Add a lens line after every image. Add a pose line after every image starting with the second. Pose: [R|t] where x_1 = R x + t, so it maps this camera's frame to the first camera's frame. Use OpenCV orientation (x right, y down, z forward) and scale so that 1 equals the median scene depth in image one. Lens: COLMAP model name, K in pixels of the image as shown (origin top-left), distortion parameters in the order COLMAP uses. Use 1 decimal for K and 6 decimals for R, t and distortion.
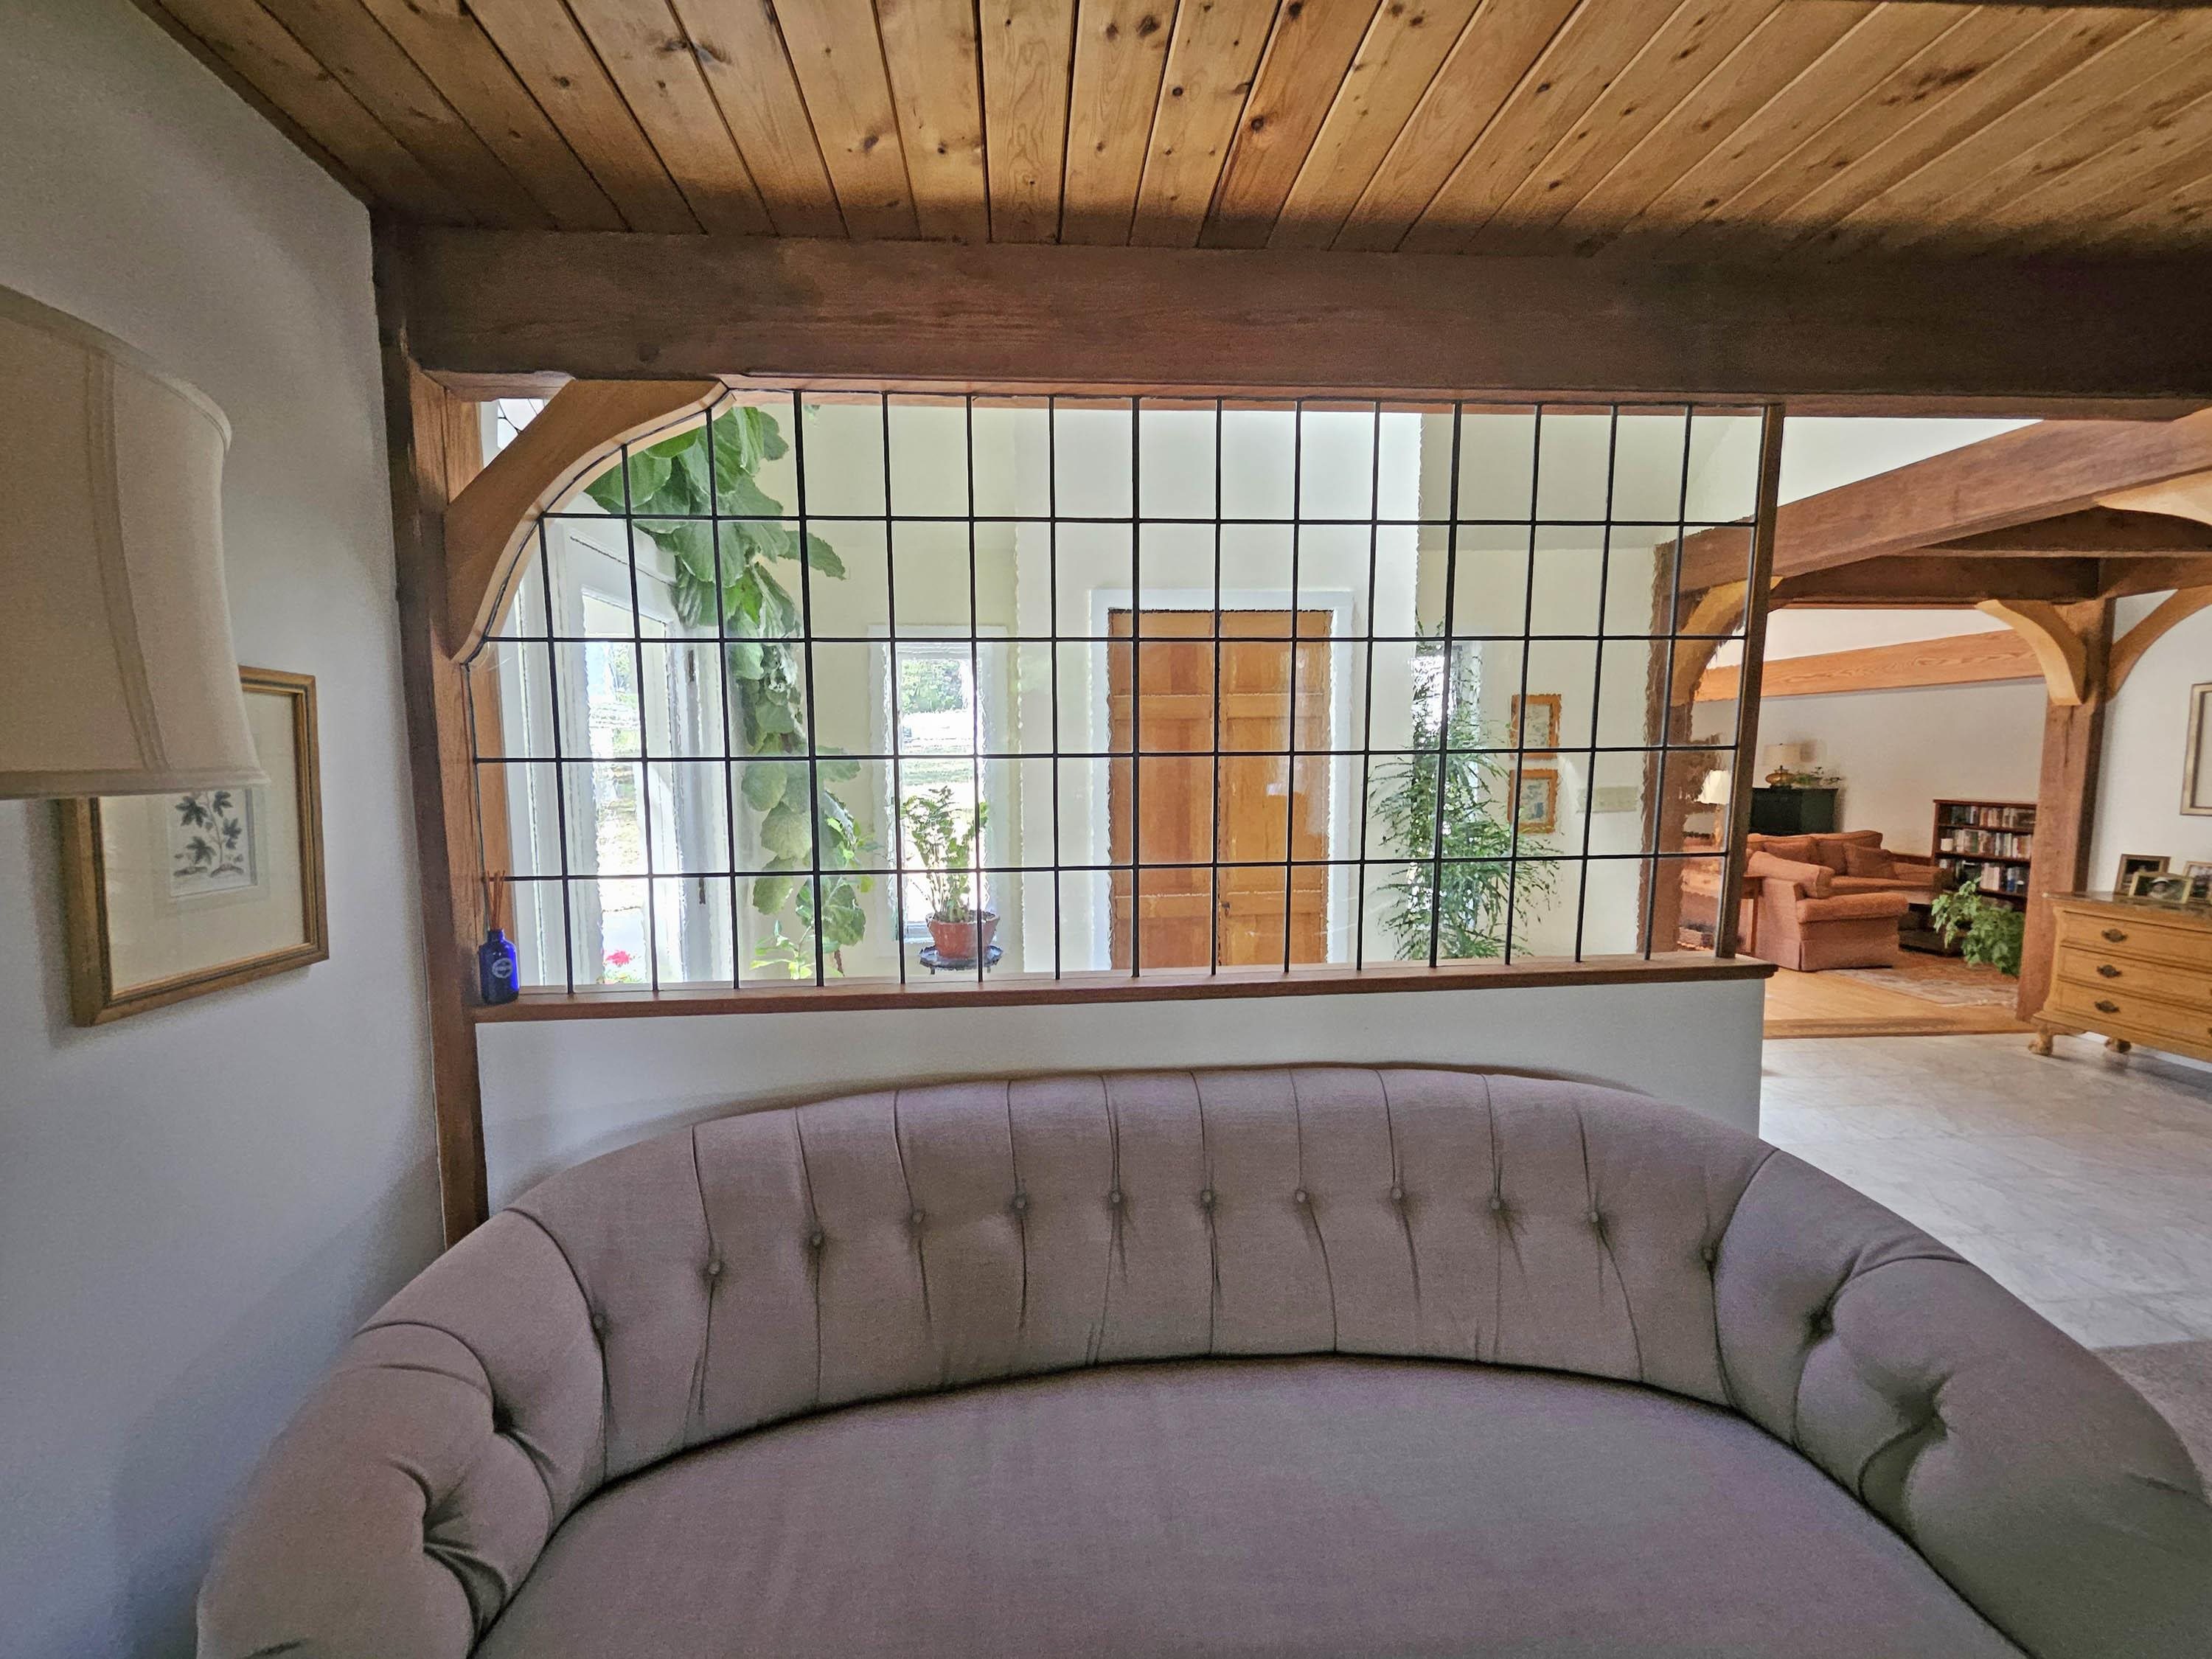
lens RADIAL K [[870.2, 0, 1079.7], [0, 870.2, 833.9], [0, 0, 1]] dist [0.002536, -0.000283]
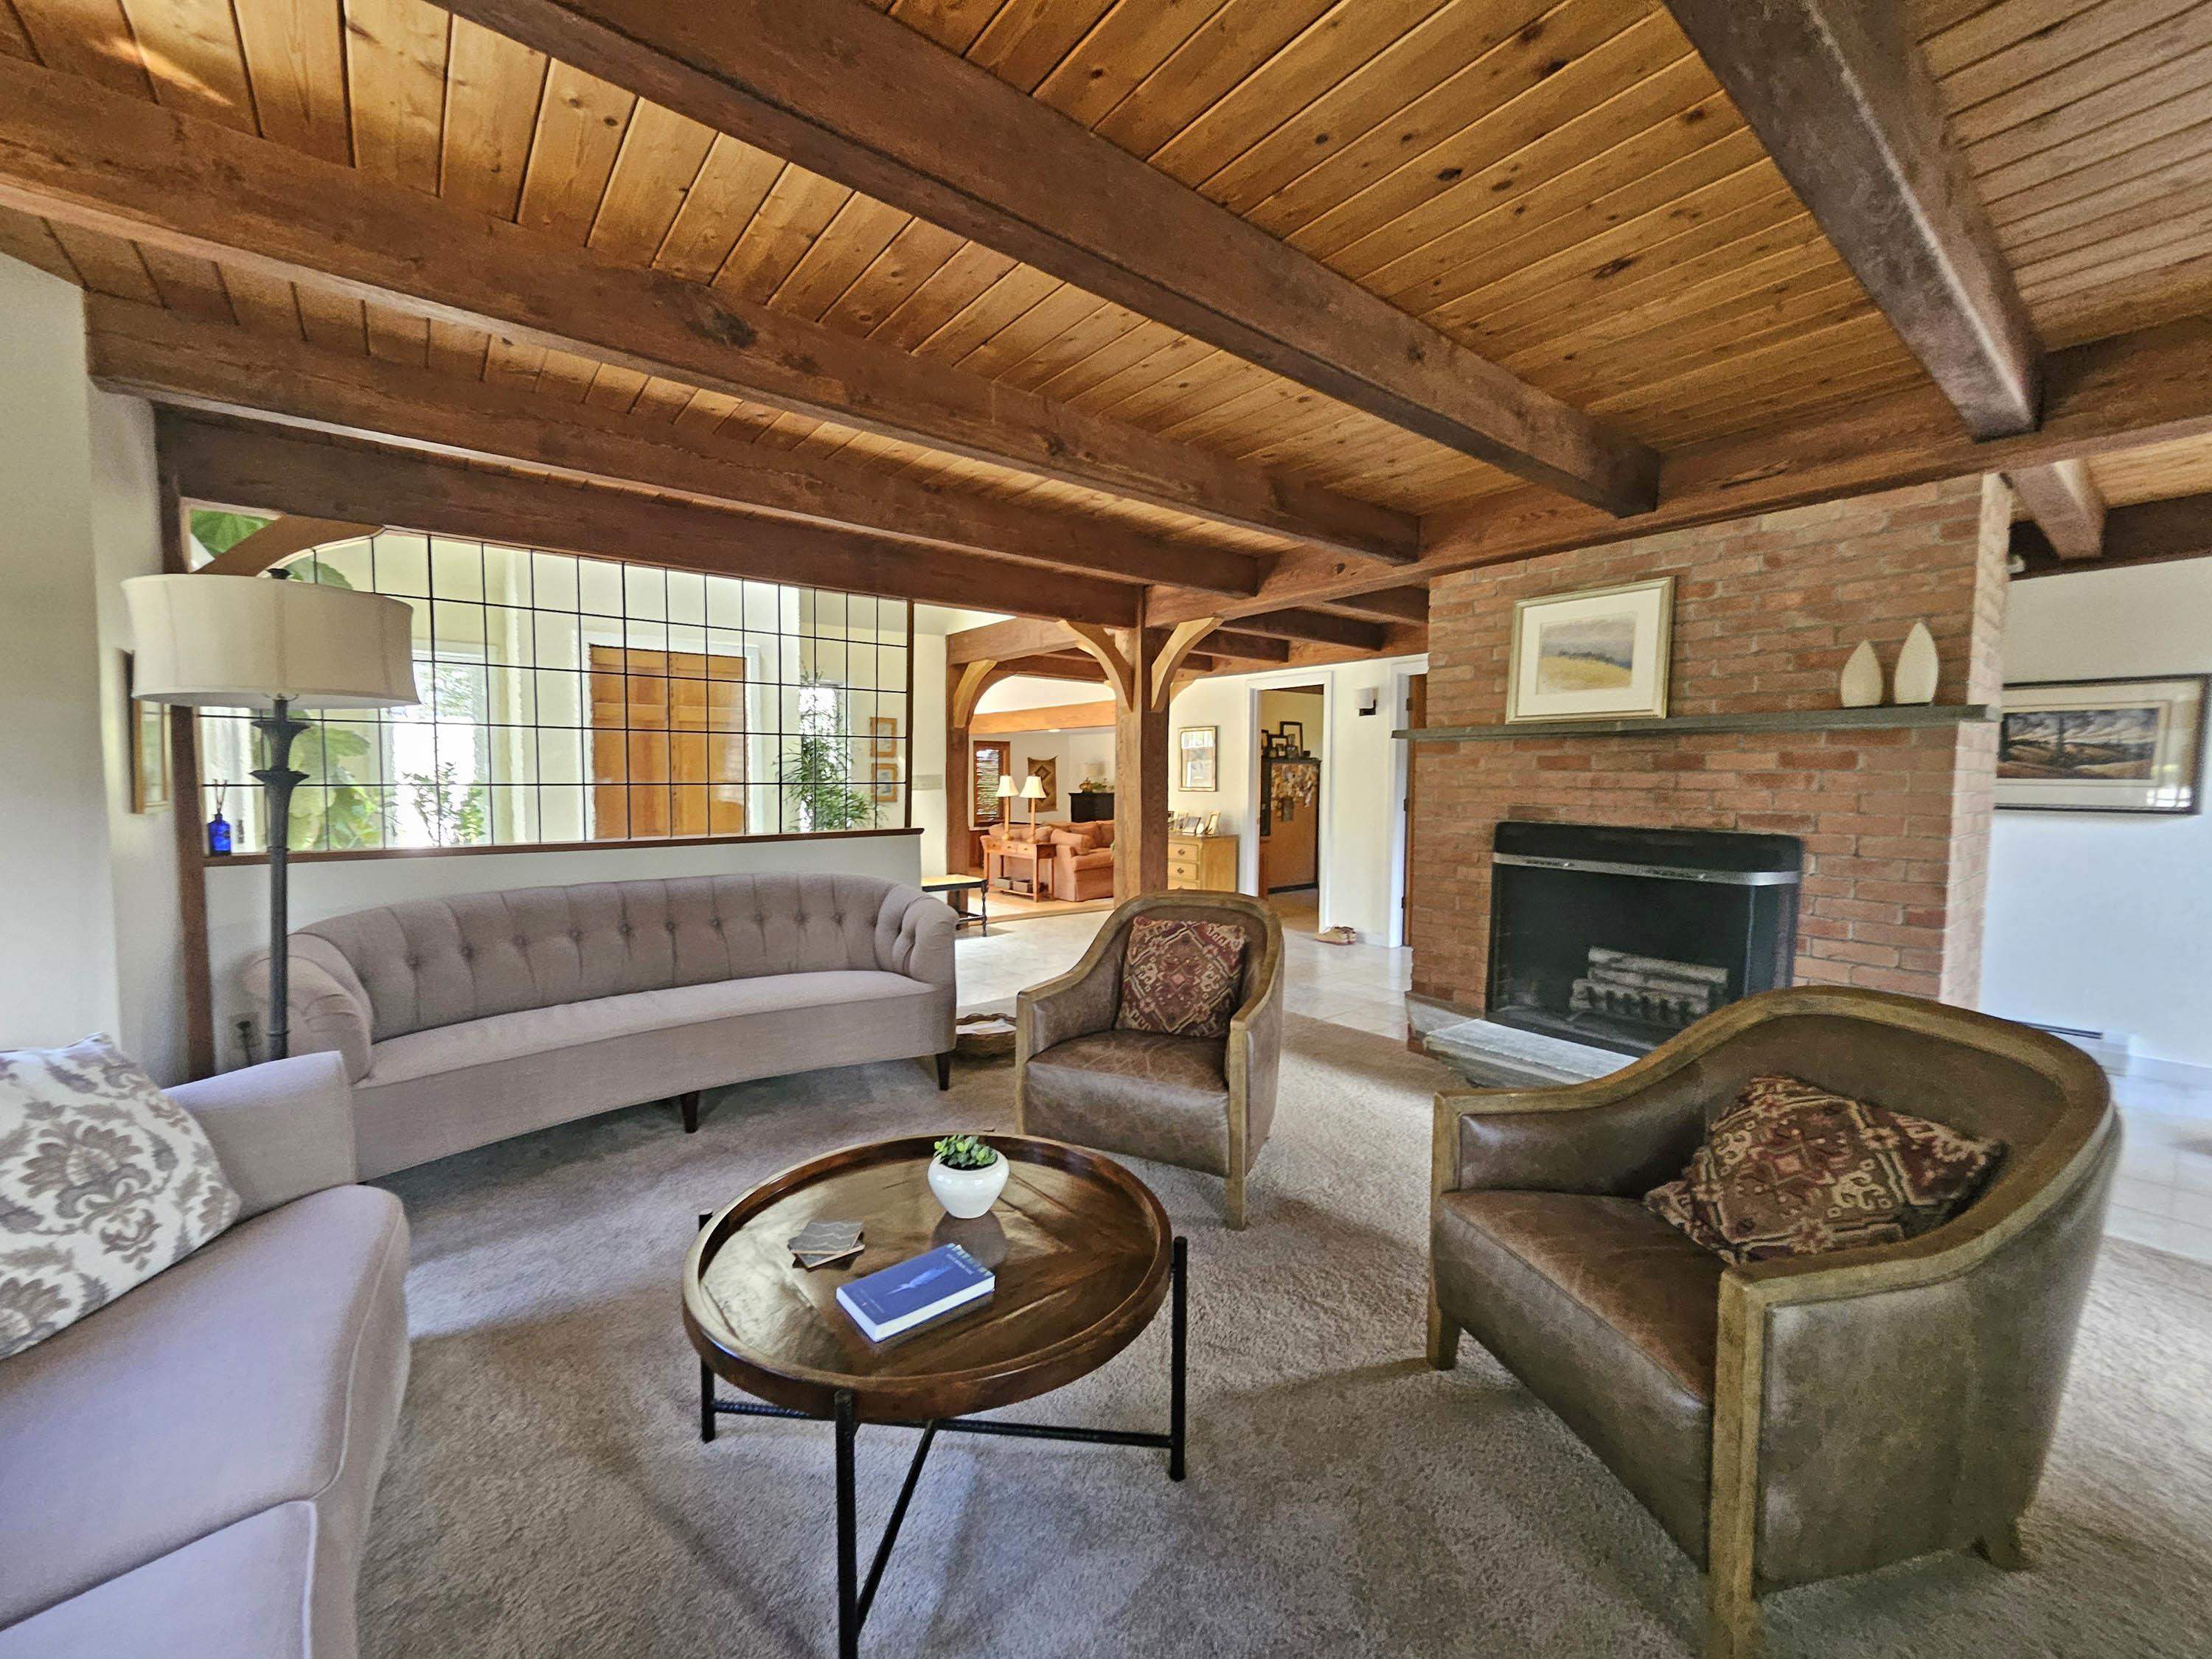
lens RADIAL K [[870.2, 0, 1079.7], [0, 870.2, 833.9], [0, 0, 1]] dist [0.002536, -0.000283]
pose [[0.829832, -0.021322, 0.557606, -0.097196], [0.034701, 0.999307, -0.013430, 0.106697], [-0.556933, 0.030494, 0.829997, -0.631035]]
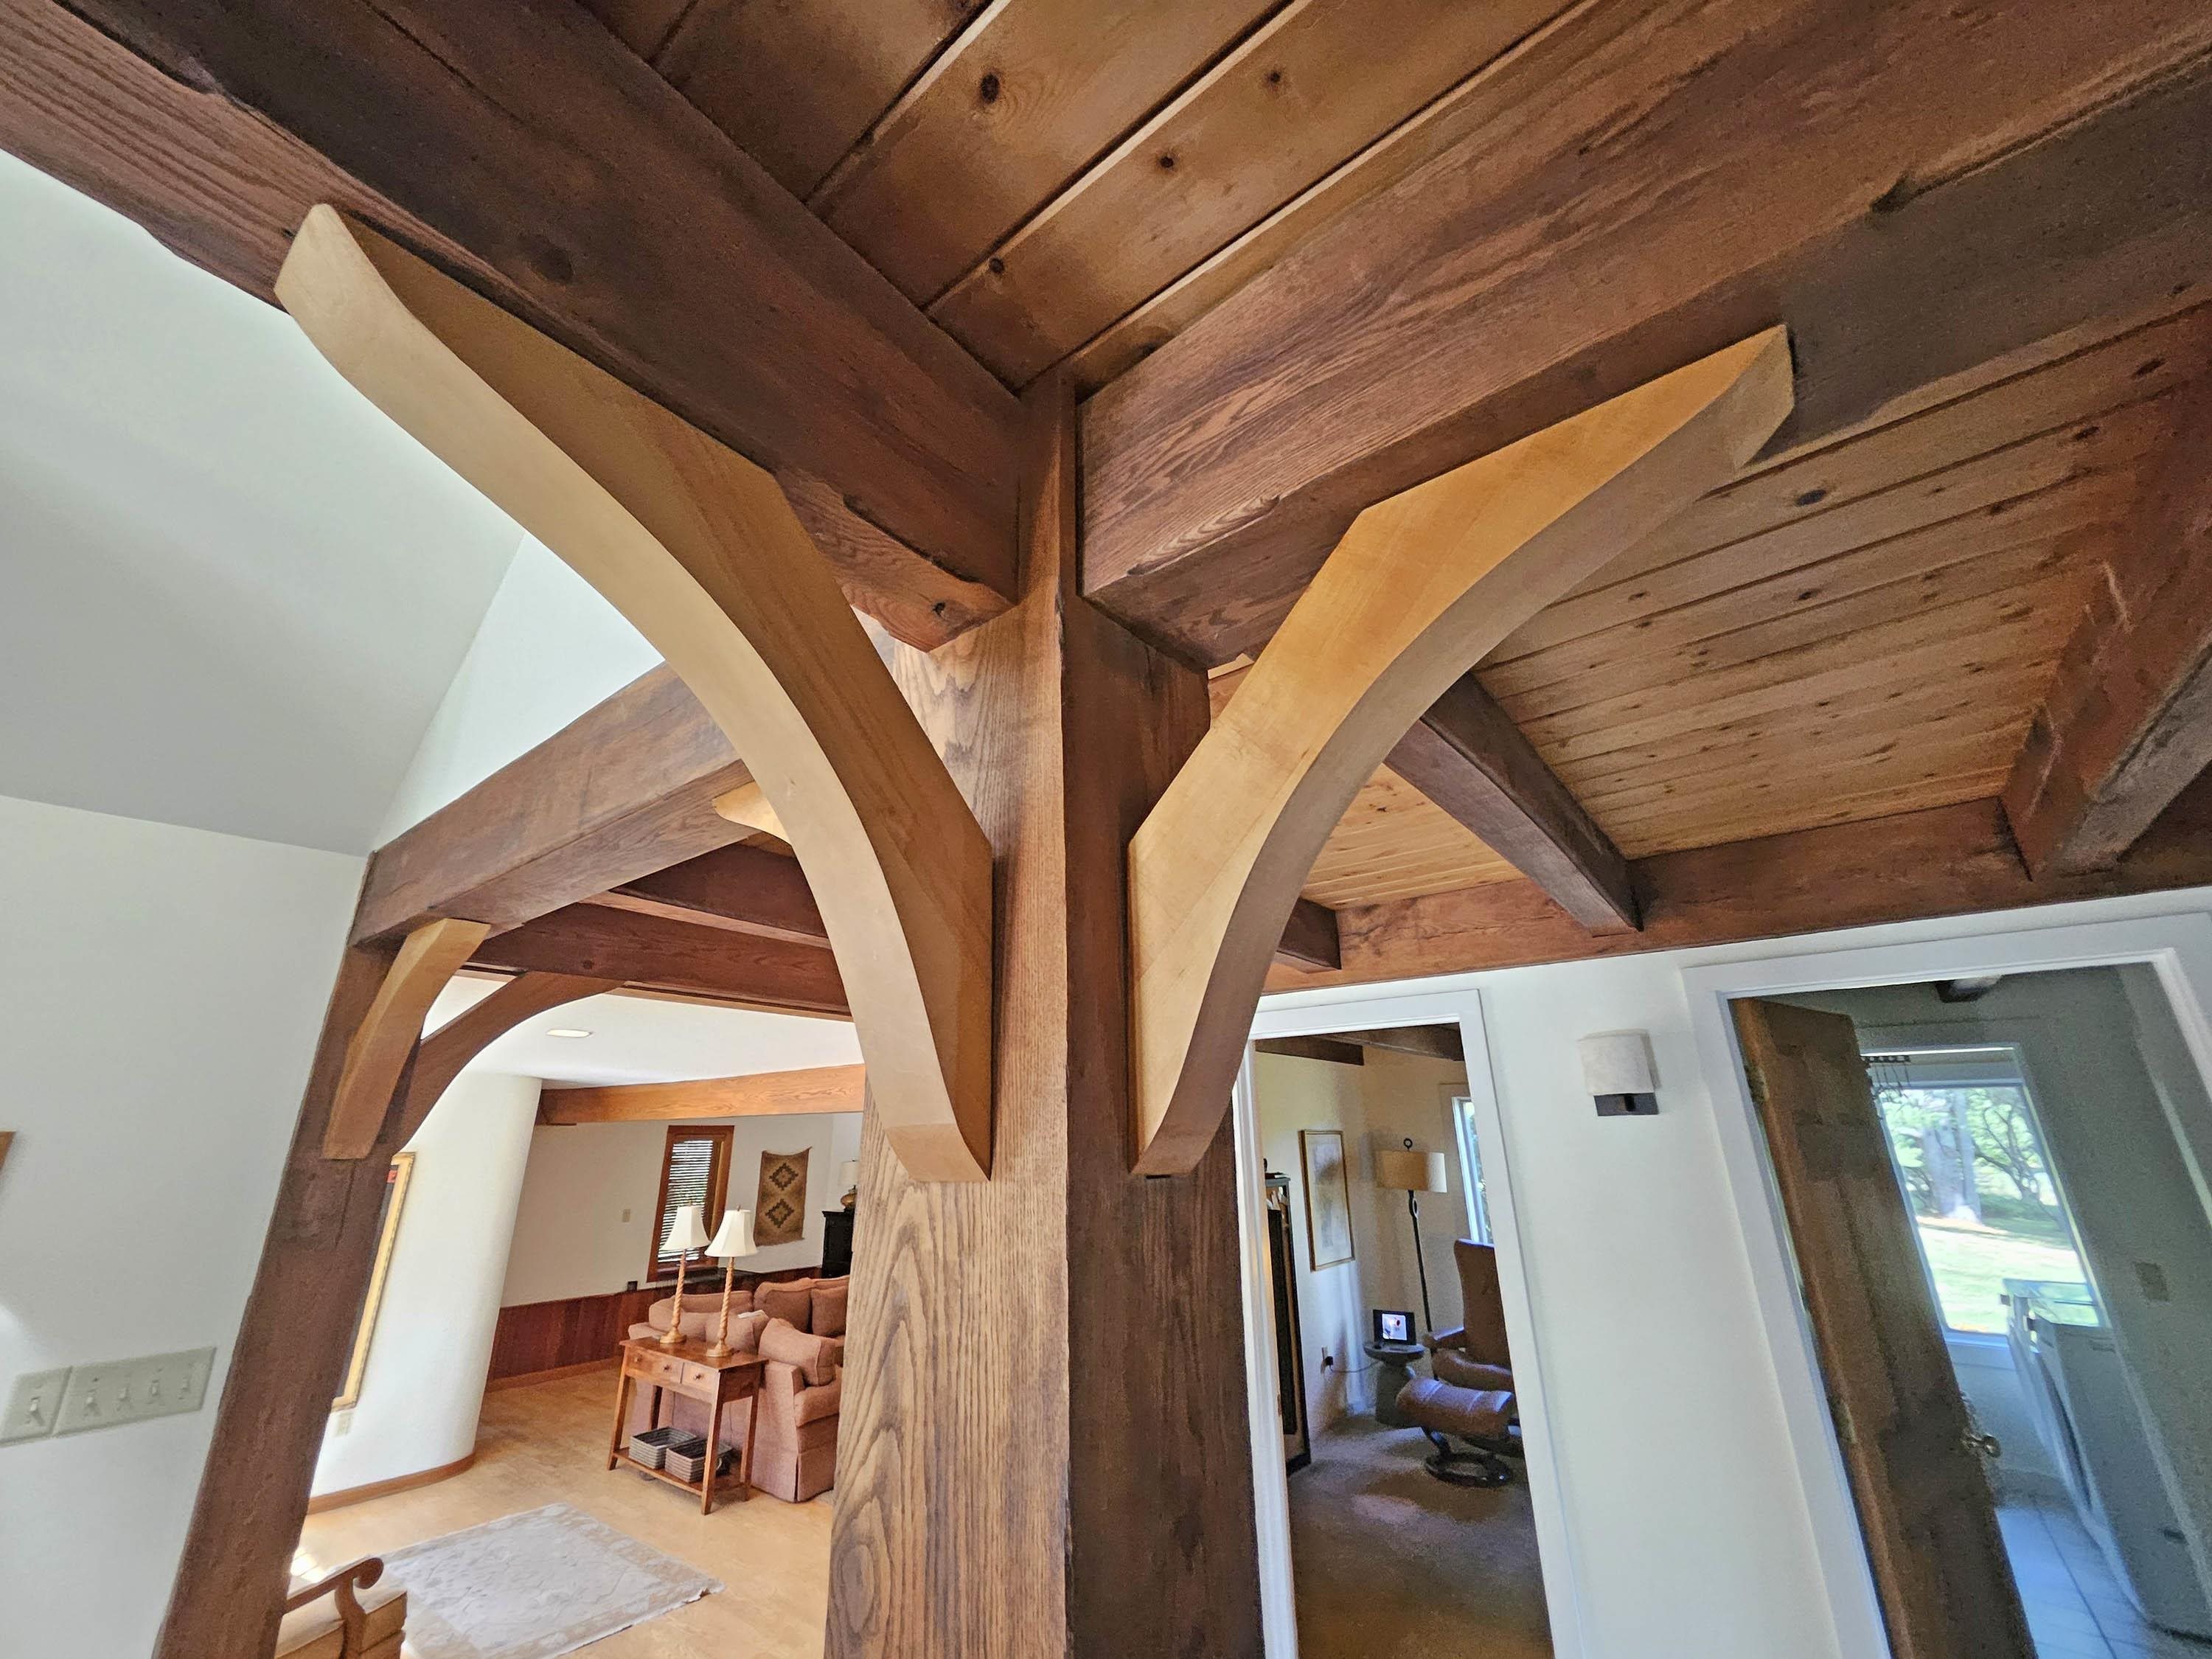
lens RADIAL K [[870.2, 0, 1079.7], [0, 870.2, 833.9], [0, 0, 1]] dist [0.002536, -0.000283]
pose [[0.684279, 0.252372, 0.684157, 0.661104], [0.059083, 0.915931, -0.396963, -0.106300], [-0.726823, 0.312055, 0.611842, 0.373623]]
